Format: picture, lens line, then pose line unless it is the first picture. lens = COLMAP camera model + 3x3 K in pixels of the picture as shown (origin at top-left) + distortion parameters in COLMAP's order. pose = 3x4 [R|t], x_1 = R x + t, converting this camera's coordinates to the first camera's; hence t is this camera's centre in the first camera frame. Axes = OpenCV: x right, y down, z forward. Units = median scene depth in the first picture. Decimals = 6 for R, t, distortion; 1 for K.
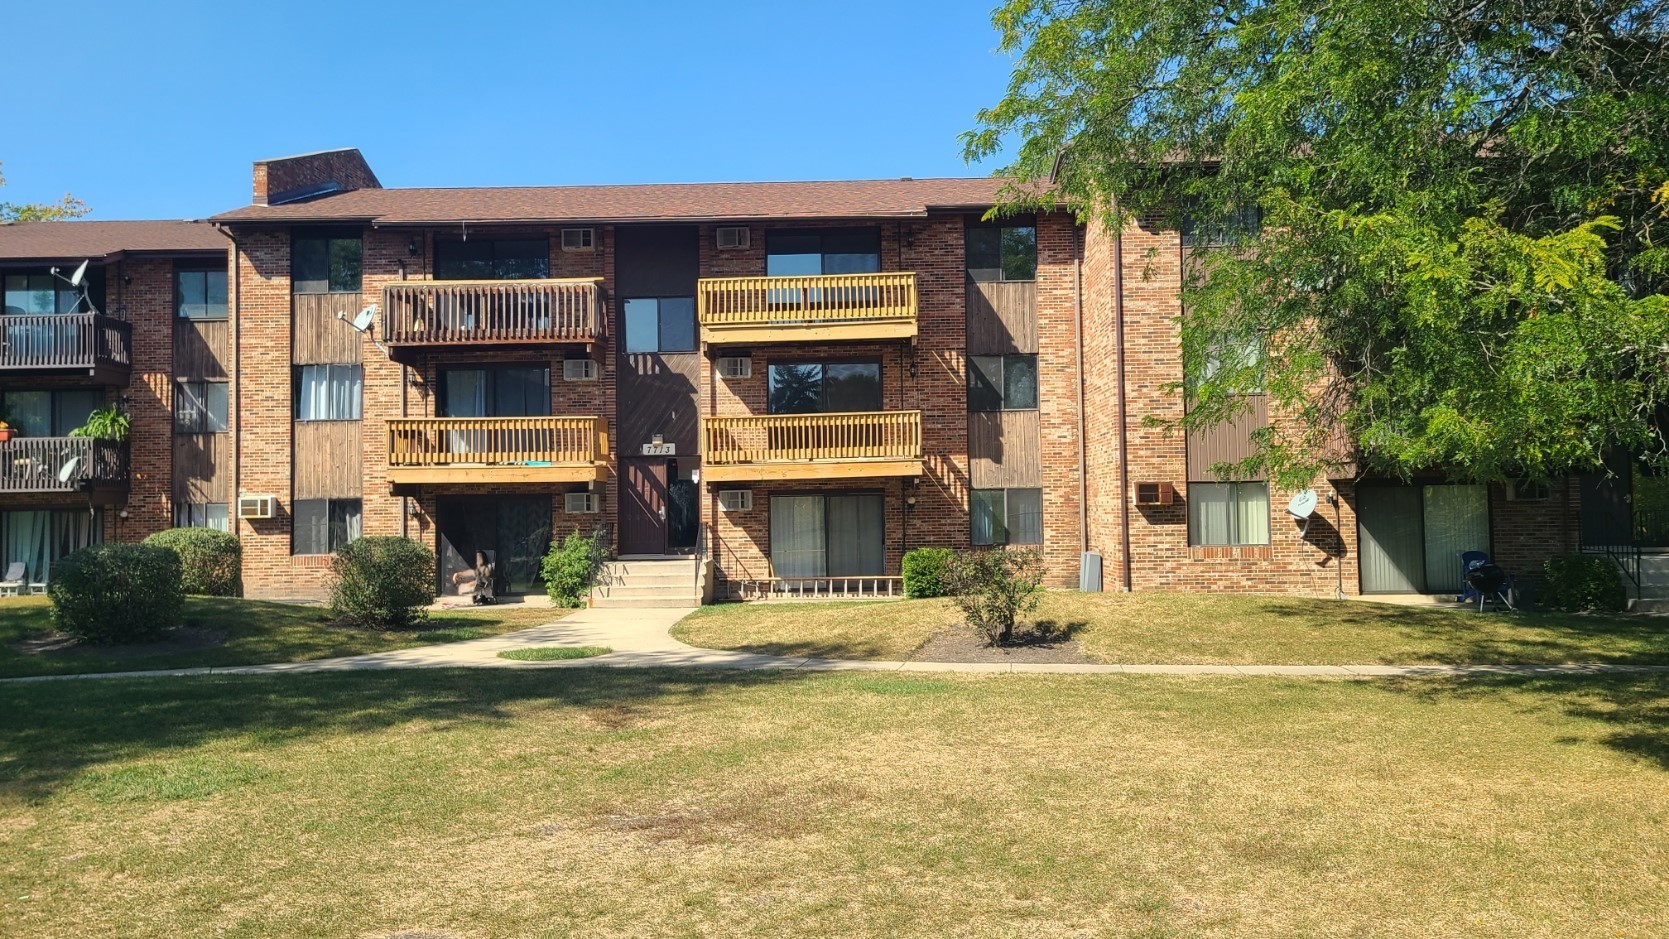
lens RADIAL K [[1303.9, 0, 834.7], [0, 1303.9, 441.8], [0, 0, 1]] dist [0.018120, 0.006158]
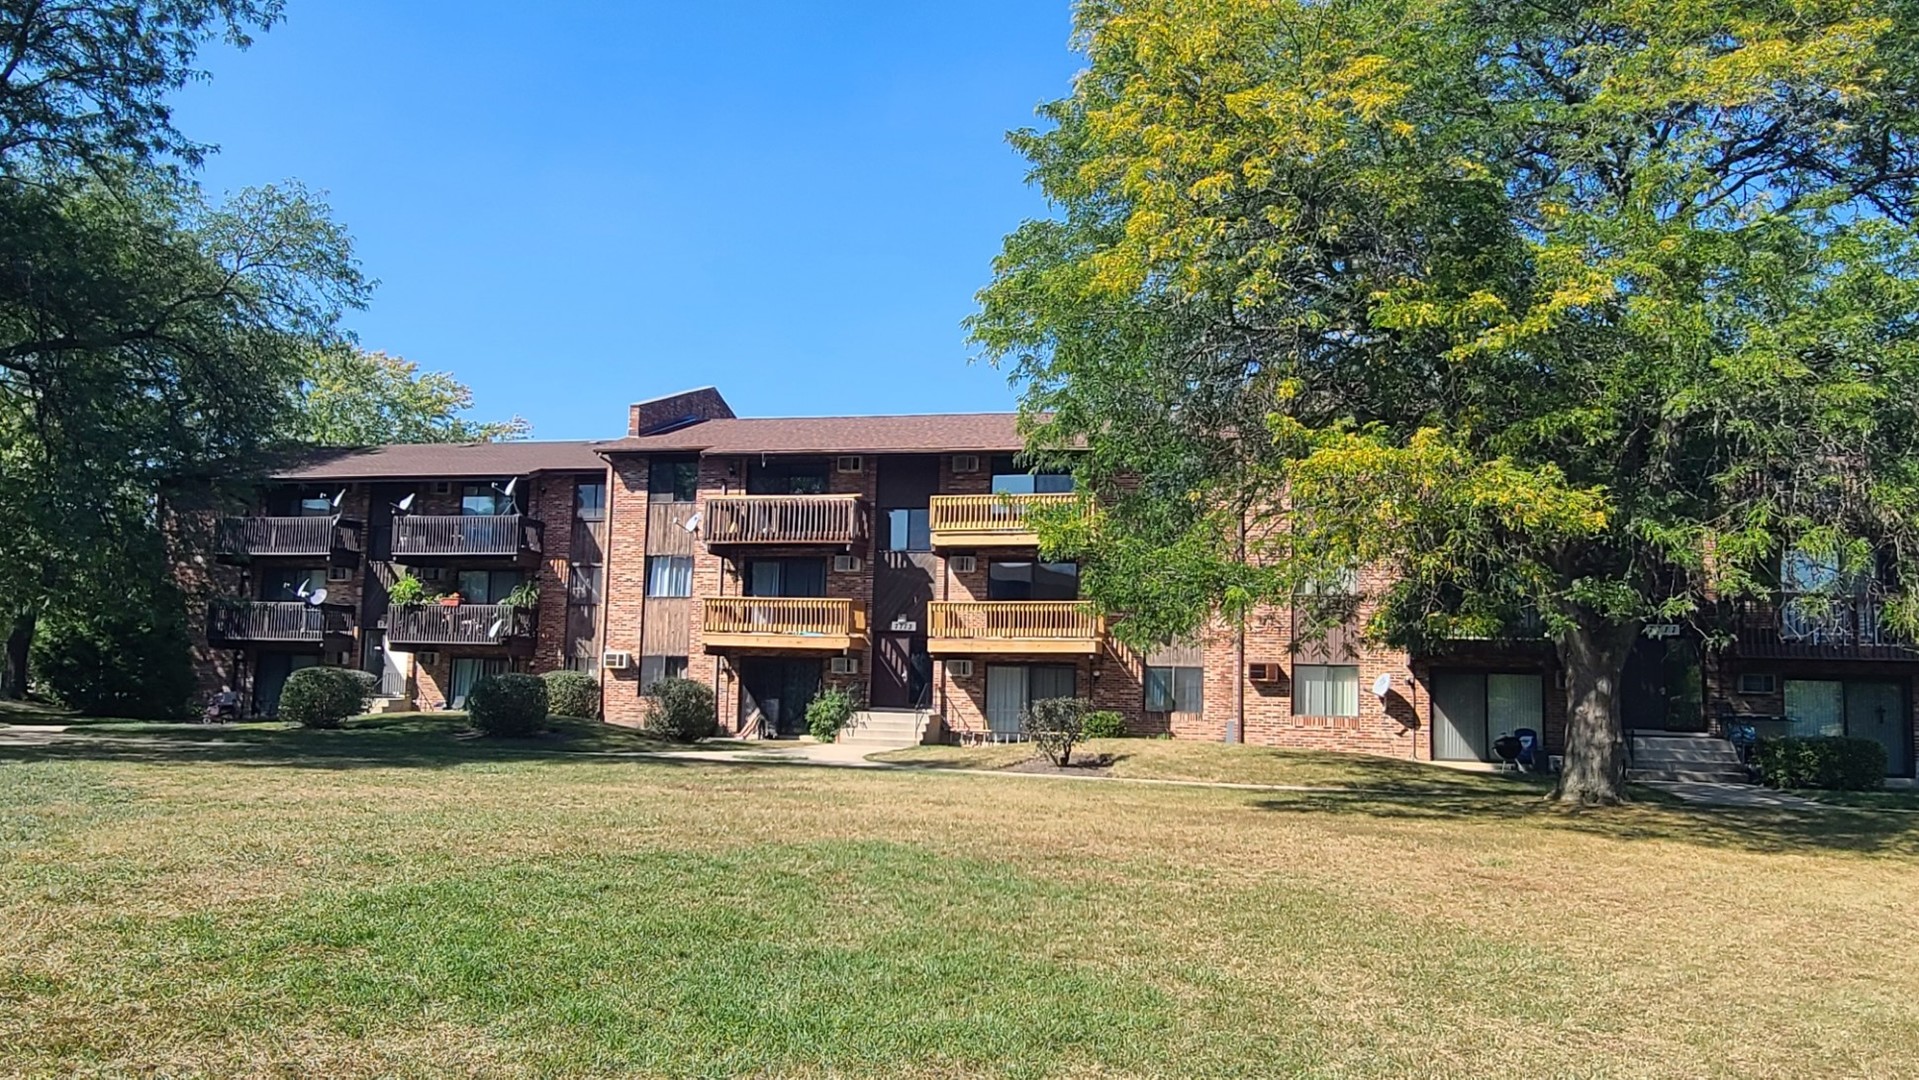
lens RADIAL K [[1358.4, 0, 959.5], [0, 1358.4, 540.0], [0, 0, 1]] dist [0.000543, -0.001440]
pose [[0.975056, 0.016244, -0.221362, 0.214727], [-0.031530, 0.997341, -0.065696, 0.007231], [0.219706, 0.071037, 0.972976, -0.299865]]
